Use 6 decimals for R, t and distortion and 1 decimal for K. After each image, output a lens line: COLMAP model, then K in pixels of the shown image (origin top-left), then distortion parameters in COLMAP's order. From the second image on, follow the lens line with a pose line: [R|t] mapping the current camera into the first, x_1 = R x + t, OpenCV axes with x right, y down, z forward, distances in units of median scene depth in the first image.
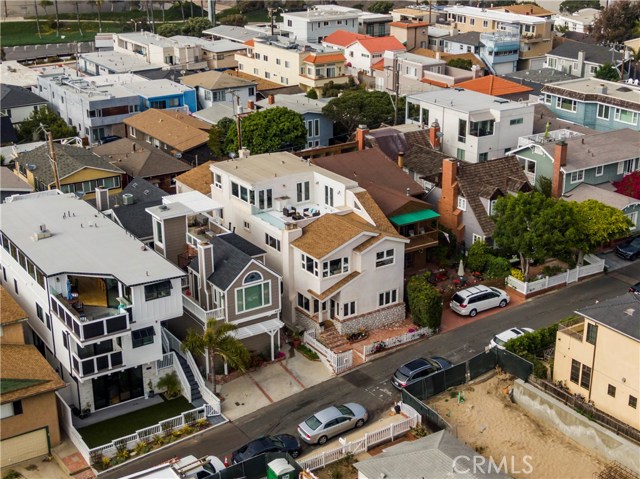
lens RADIAL K [[892.9, 0, 325.8], [0, 892.9, 238.4], [0, 0, 1]] dist [-0.037814, 0.000000]
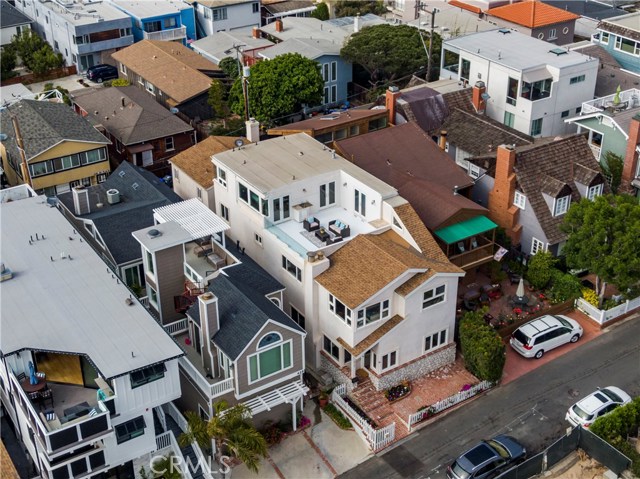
lens RADIAL K [[892.9, 0, 313.8], [0, 892.9, 240.9], [0, 0, 1]] dist [-0.037814, 0.000000]
pose [[0.999845, -0.002492, -0.017455, -0.025173], [0.004733, 0.991564, 0.129532, -0.122430], [0.016985, -0.129595, 0.991422, 0.204200]]
